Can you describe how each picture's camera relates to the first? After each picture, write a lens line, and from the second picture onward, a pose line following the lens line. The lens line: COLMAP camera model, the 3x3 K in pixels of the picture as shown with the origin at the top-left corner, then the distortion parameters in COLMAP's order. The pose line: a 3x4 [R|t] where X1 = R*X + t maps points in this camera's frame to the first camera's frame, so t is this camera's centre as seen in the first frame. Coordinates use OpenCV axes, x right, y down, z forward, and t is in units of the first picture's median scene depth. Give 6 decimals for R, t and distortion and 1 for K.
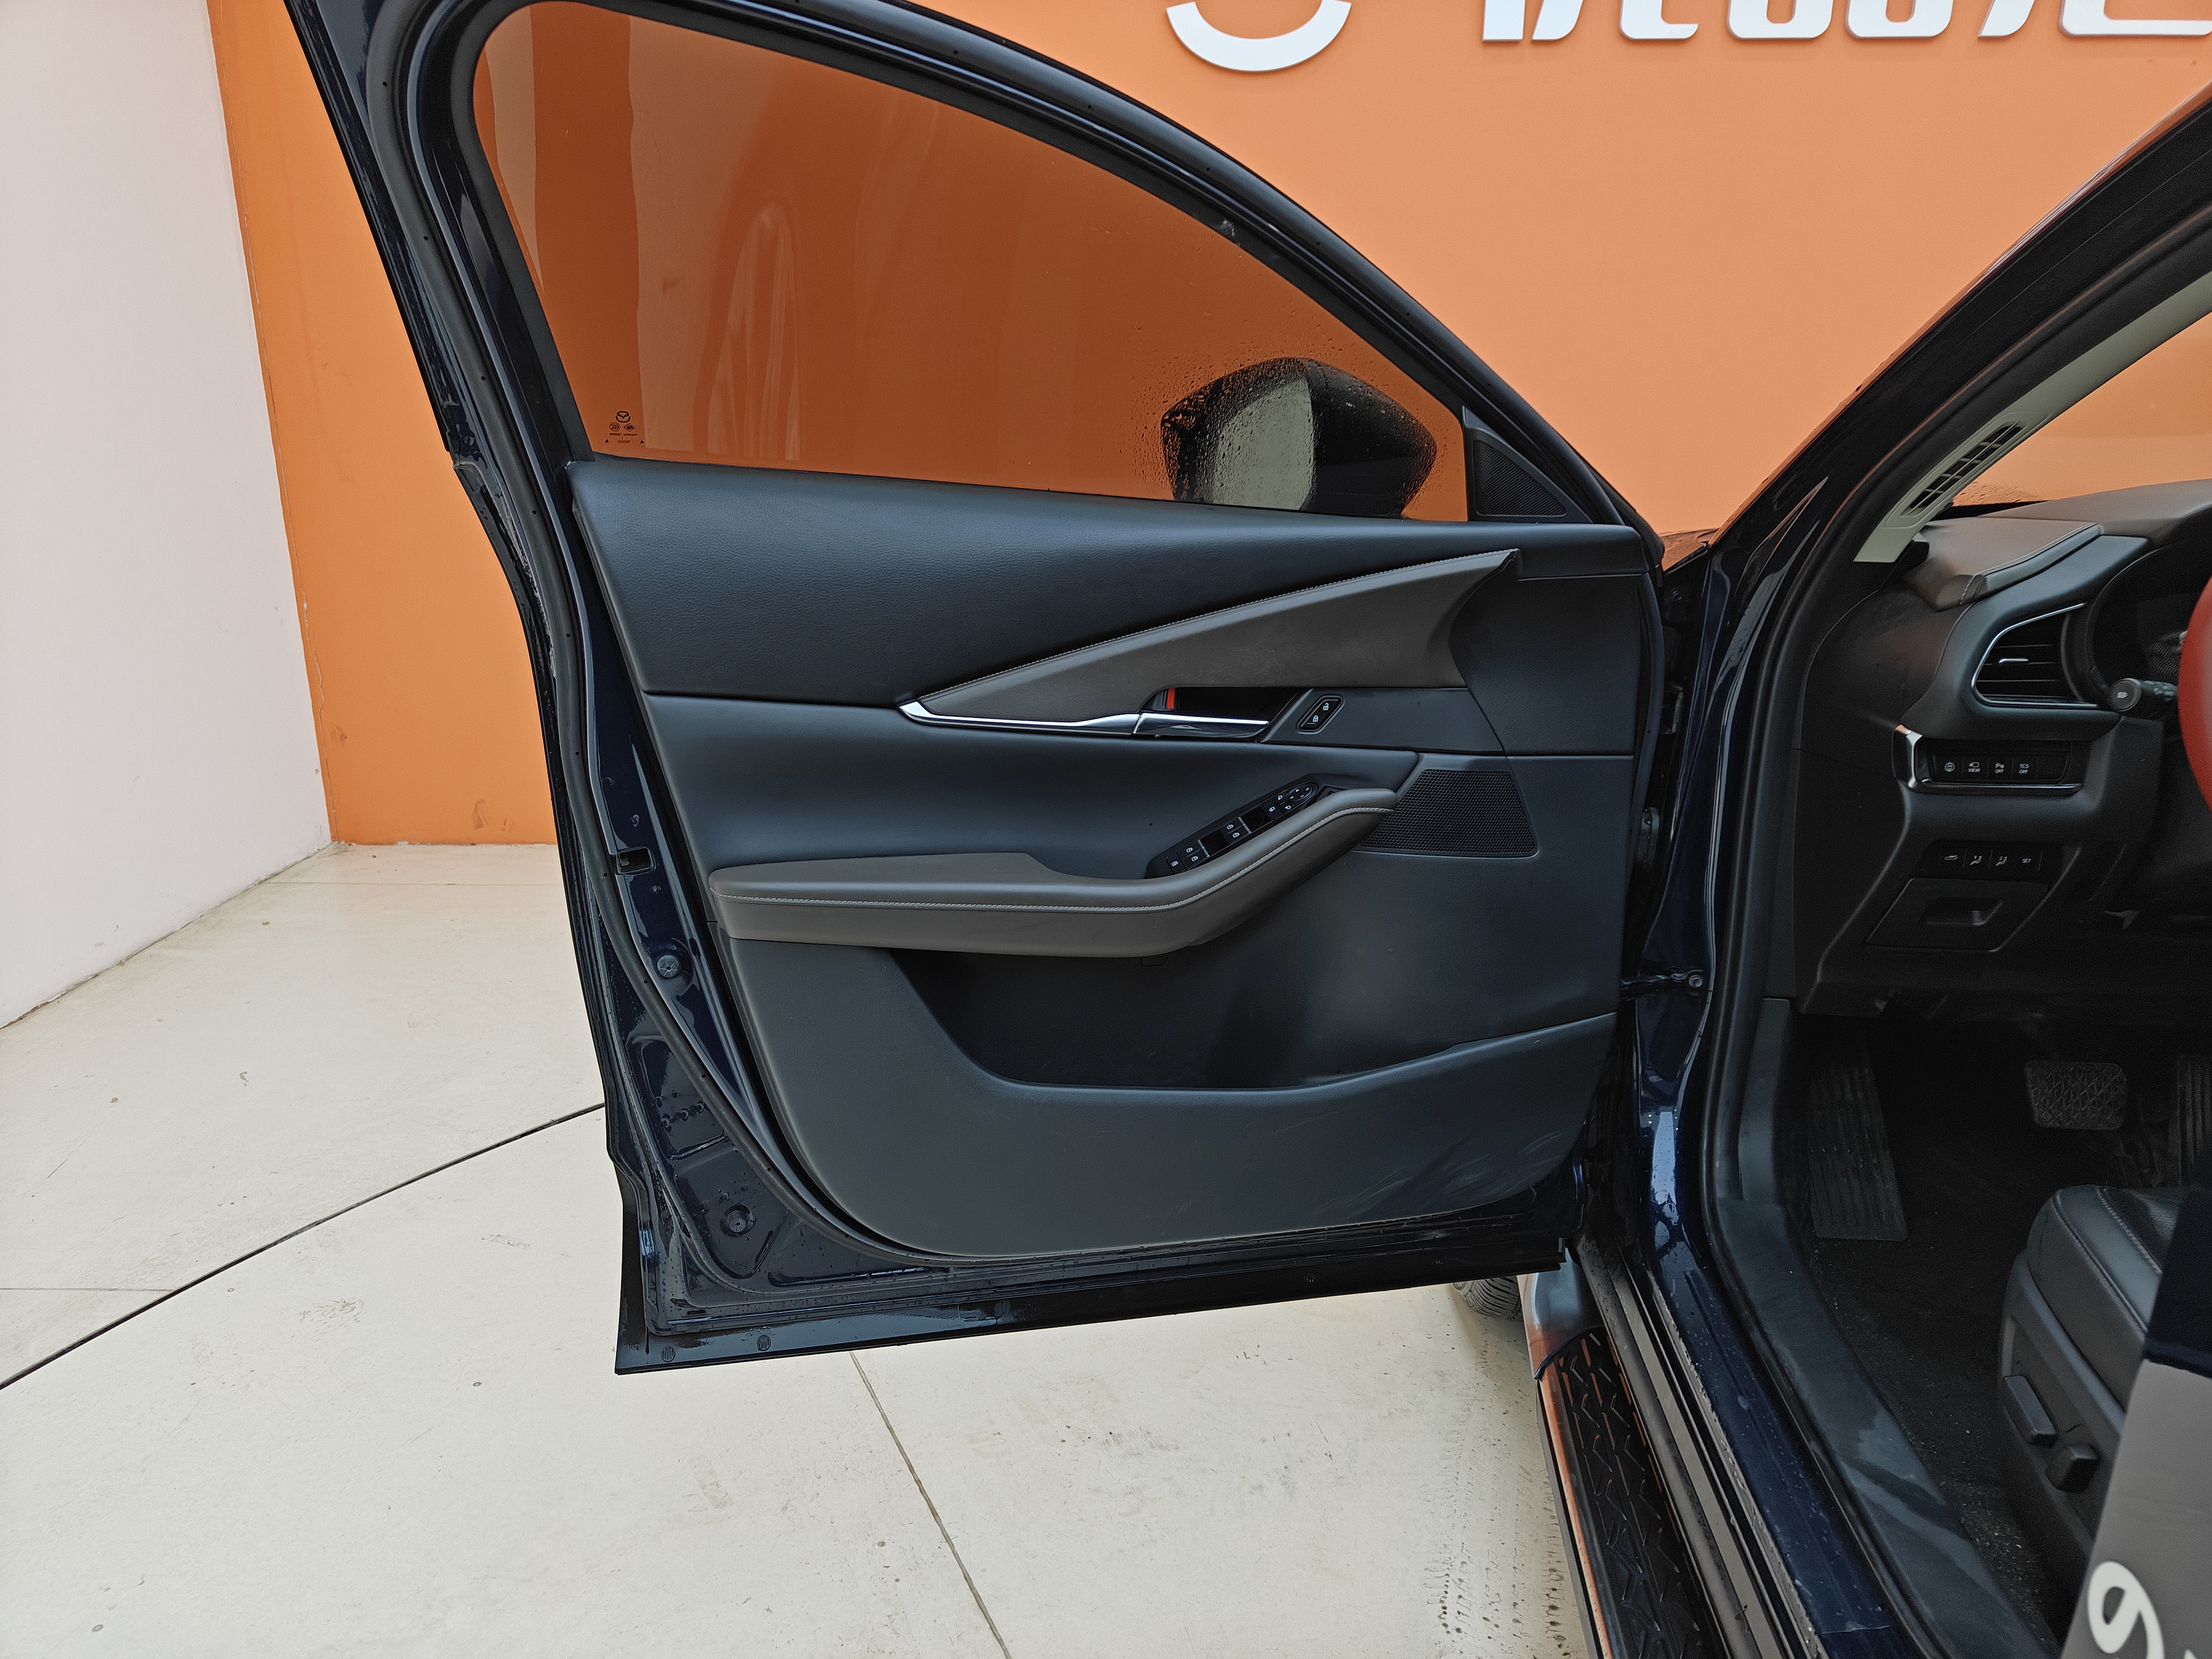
lens RADIAL K [[1544.1, 0, 1104.7], [0, 1544.1, 830.1], [0, 0, 1]] dist [0.005132, 0.000299]
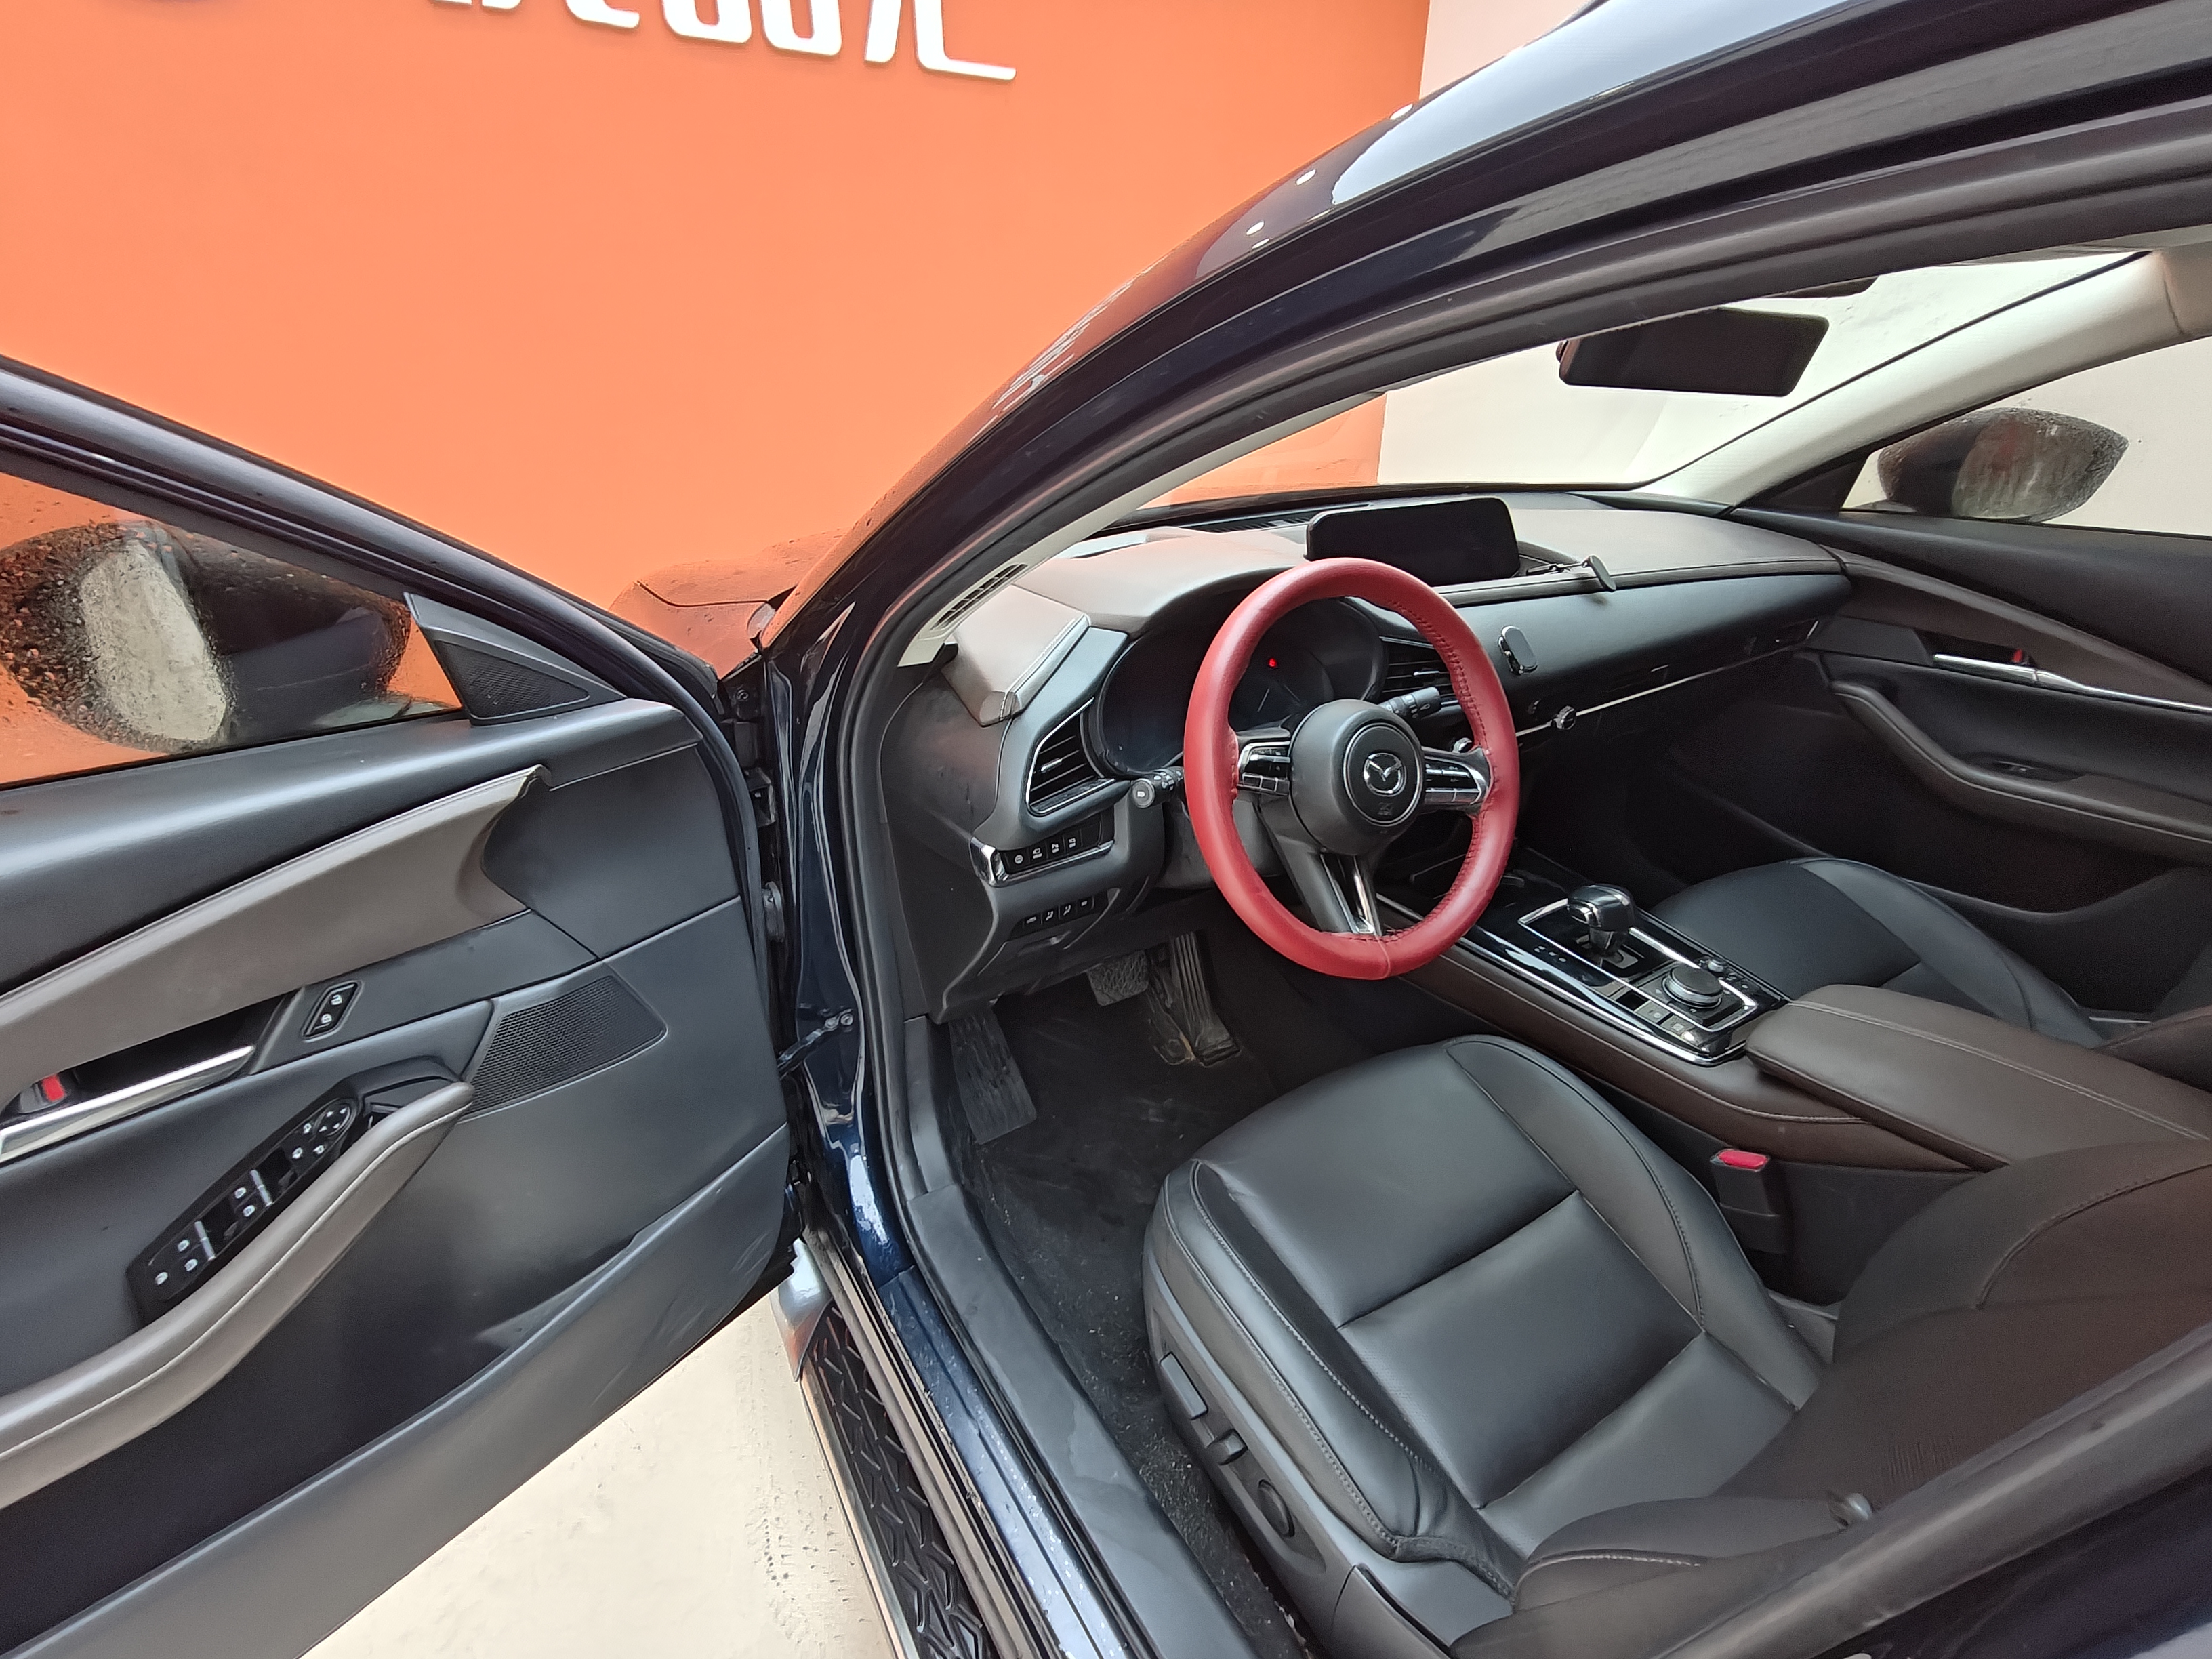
lens RADIAL K [[1021.4, 0, 1106.1], [0, 1021.4, 830.2], [0, 0, 1]] dist [0.003418, 0.001047]
pose [[0.784066, -0.284063, 0.551859, 0.181436], [0.167076, 0.952899, 0.253118, -0.220951], [-0.597767, -0.106259, 0.794596, 0.352981]]
